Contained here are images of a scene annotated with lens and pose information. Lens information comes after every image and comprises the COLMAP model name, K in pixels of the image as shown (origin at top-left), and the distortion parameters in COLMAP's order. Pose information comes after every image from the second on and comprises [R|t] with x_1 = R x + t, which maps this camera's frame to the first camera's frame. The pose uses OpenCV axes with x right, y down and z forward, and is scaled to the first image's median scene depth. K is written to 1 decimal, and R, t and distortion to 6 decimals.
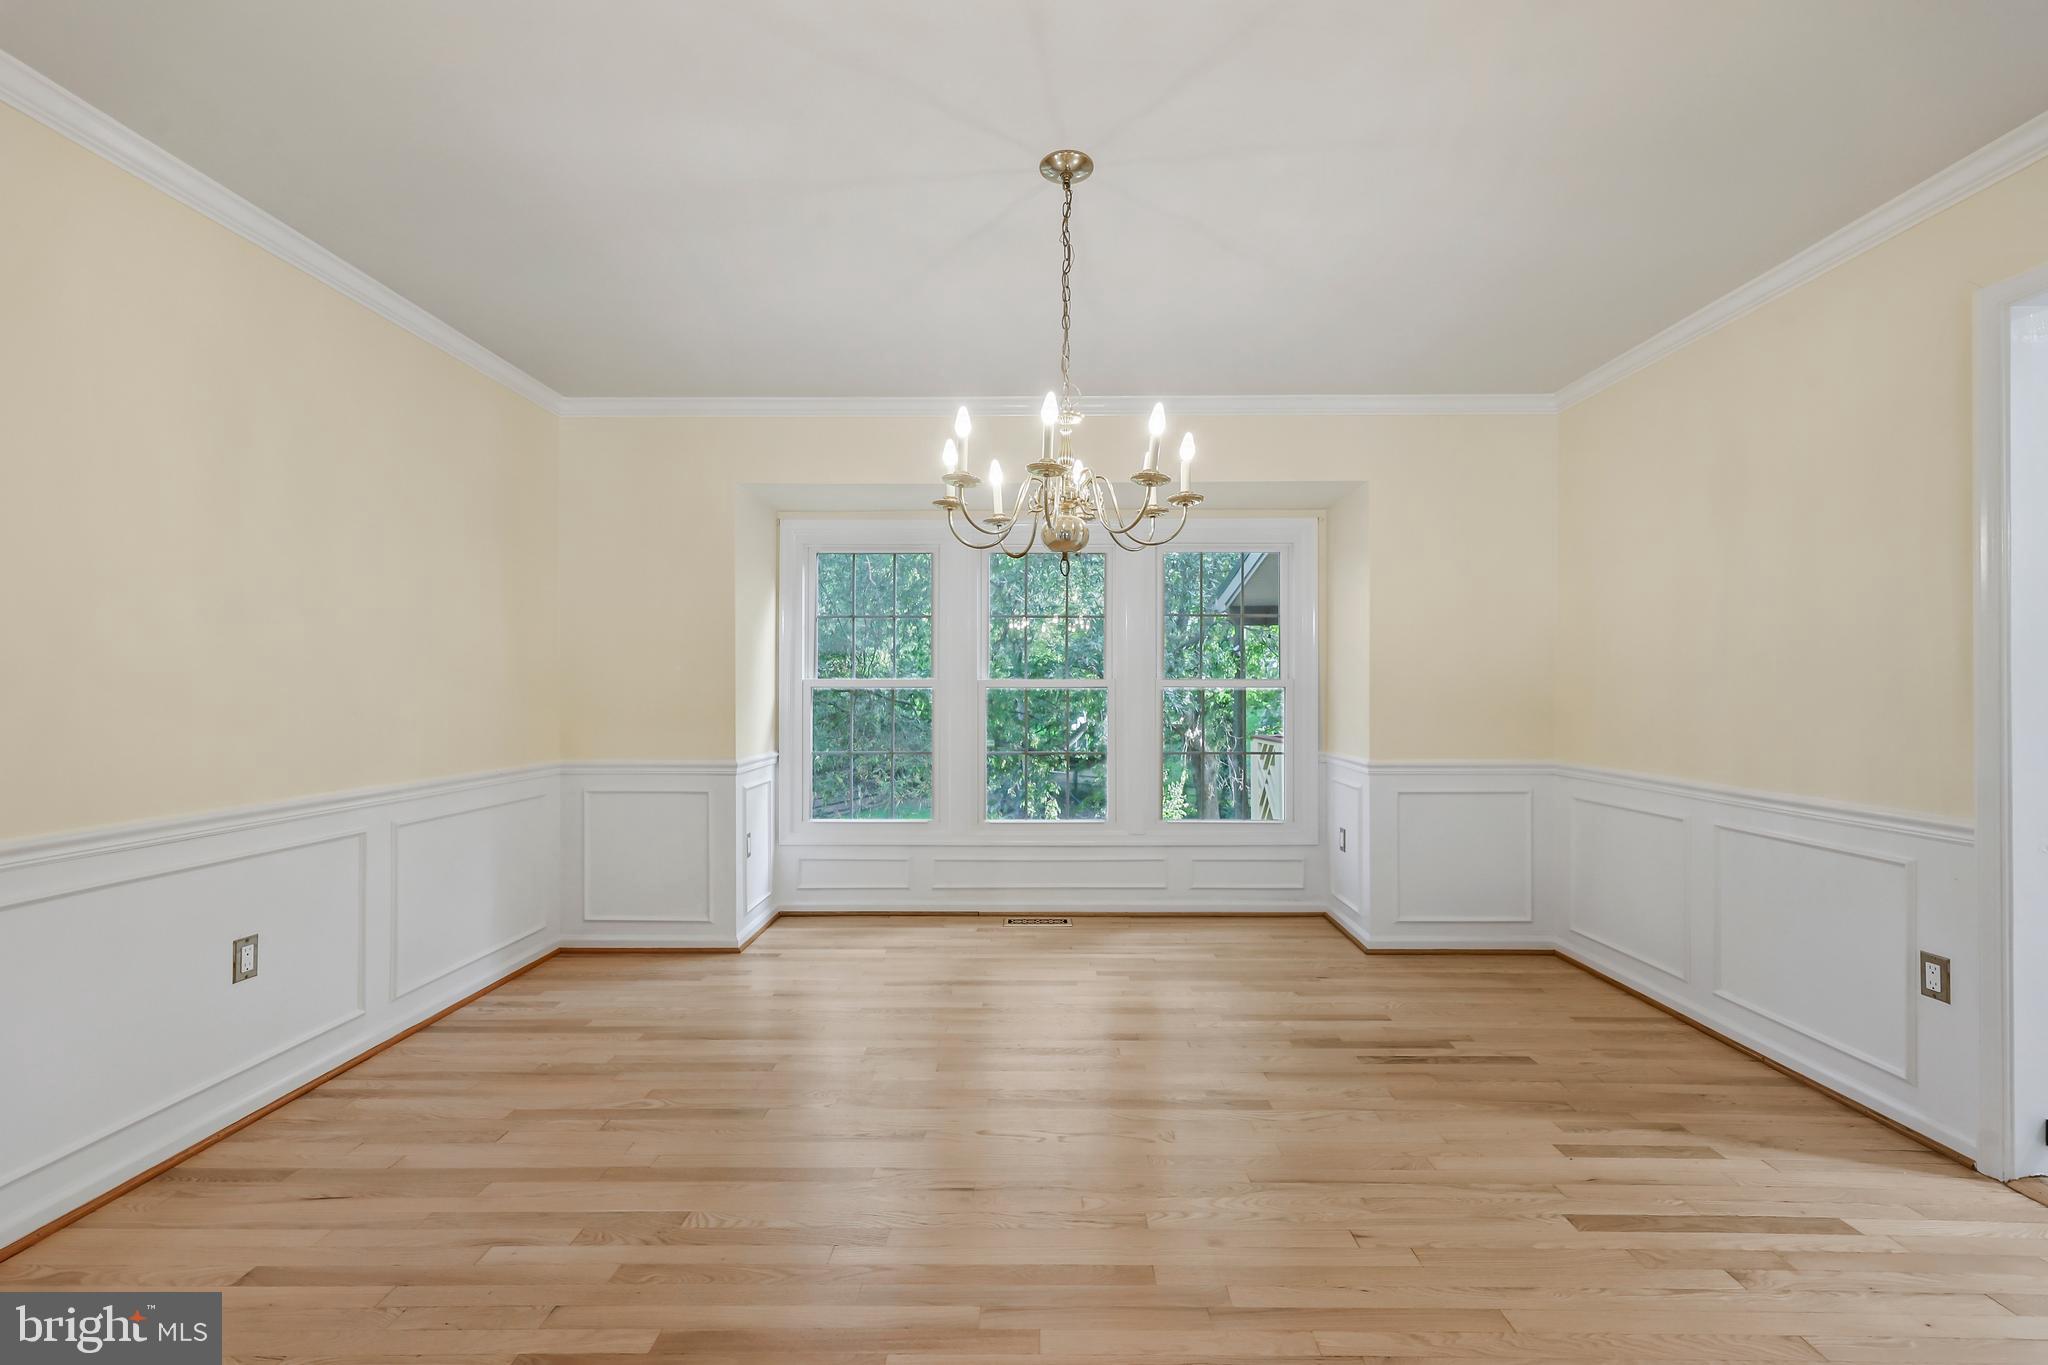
lens RADIAL K [[844.7, 0, 1030.4], [0, 844.7, 683.0], [0, 0, 1]] dist [0.000078, 0.000030]
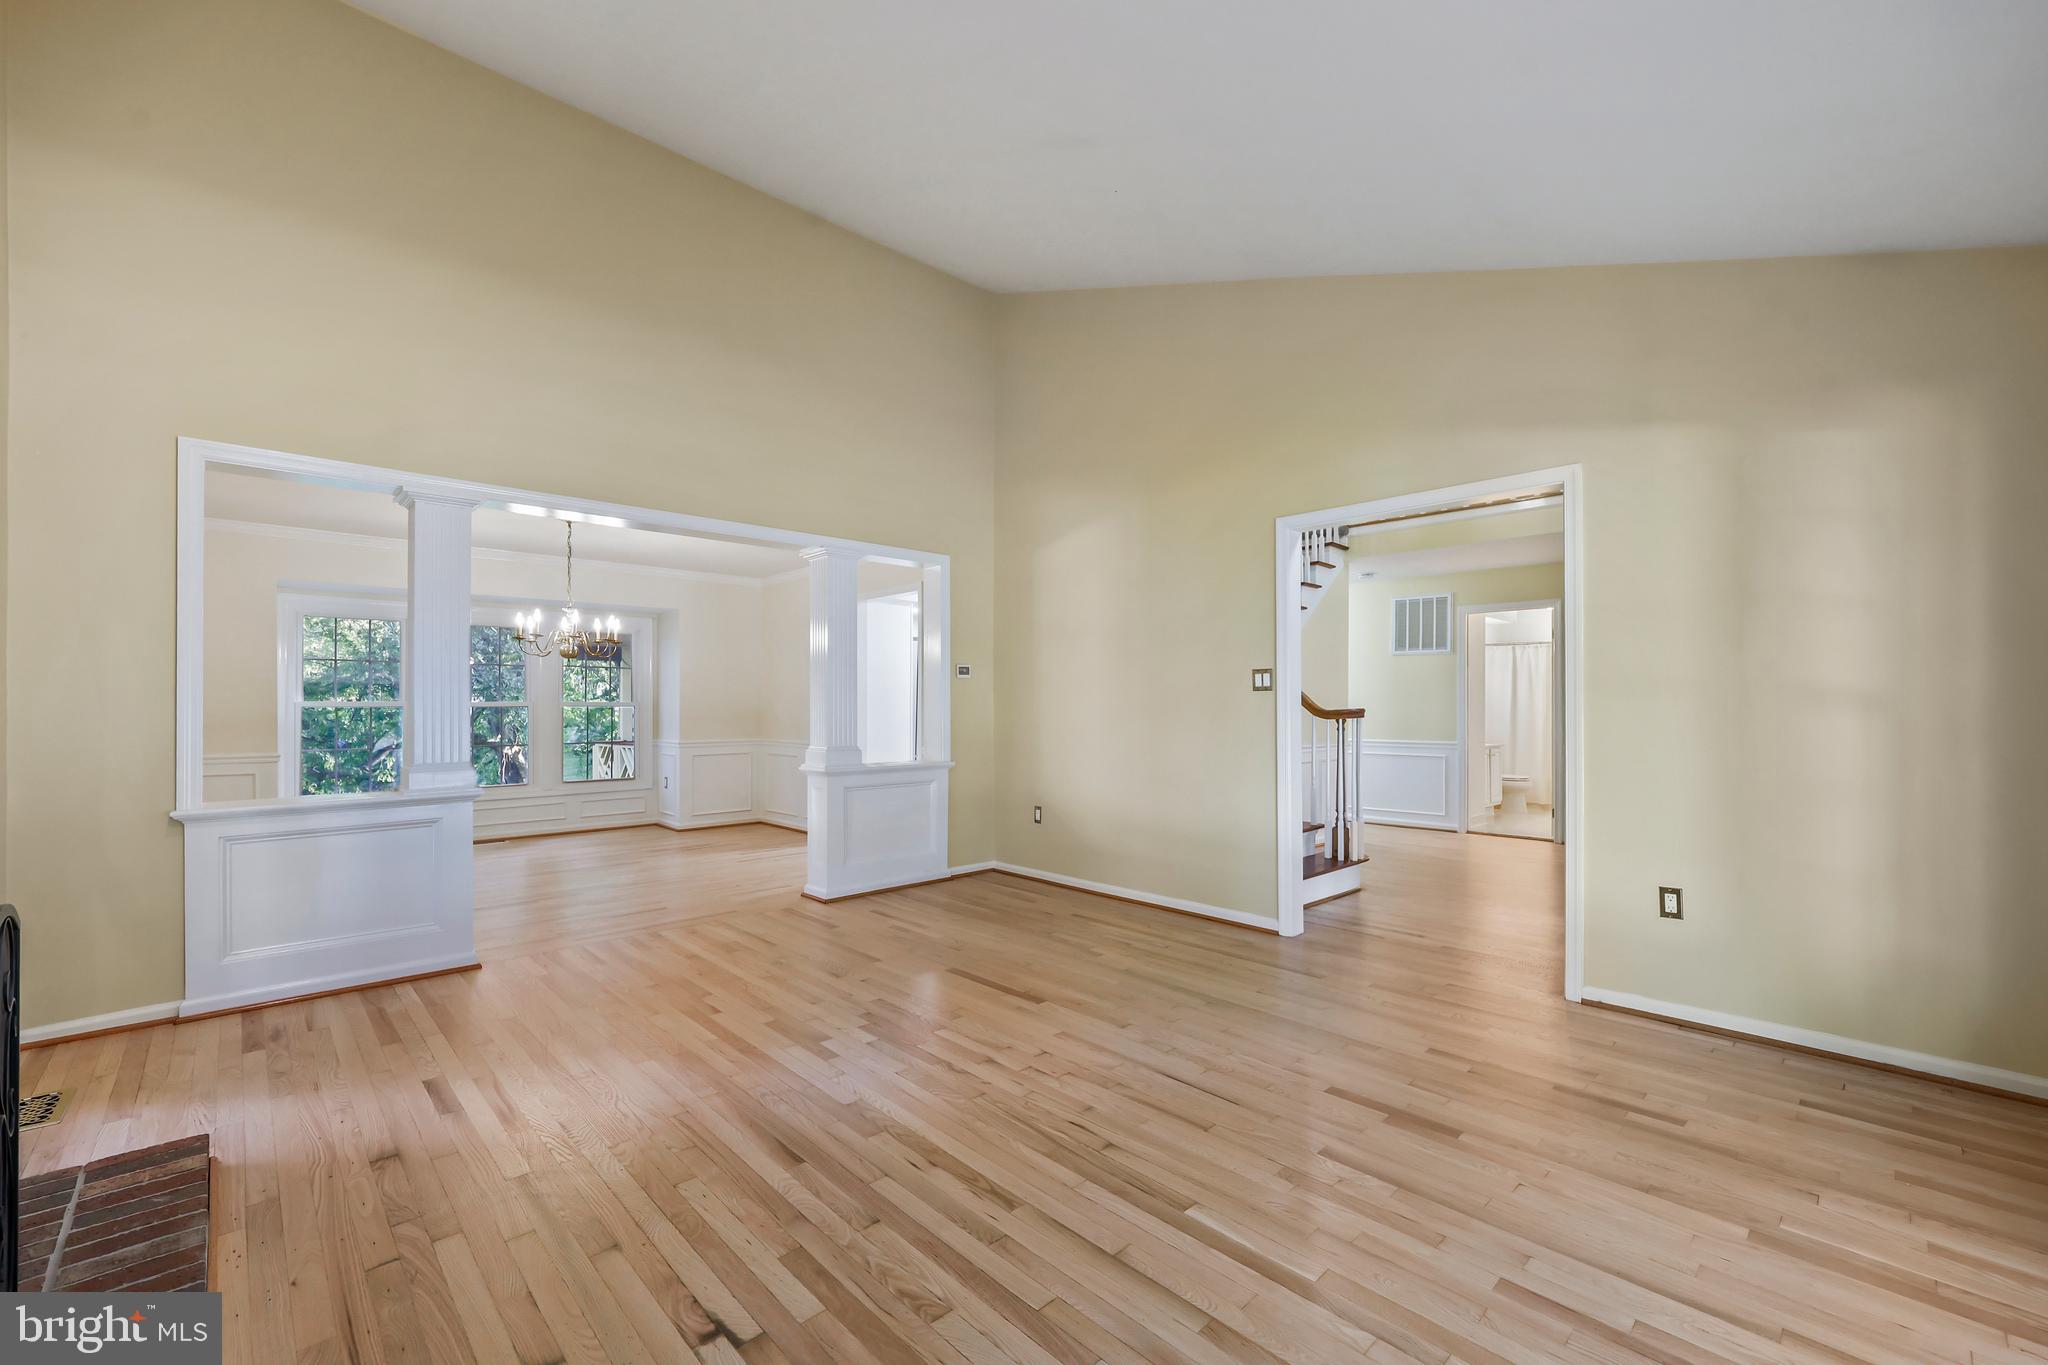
lens RADIAL K [[844.7, 0, 1026.9], [0, 844.7, 694.3], [0, 0, 1]] dist [0.000078, 0.000030]
pose [[0.715837, 0.009347, 0.698205, -0.396131], [-0.003125, 0.999943, -0.010182, -0.006039], [-0.698260, 0.005107, 0.715826, -0.978188]]
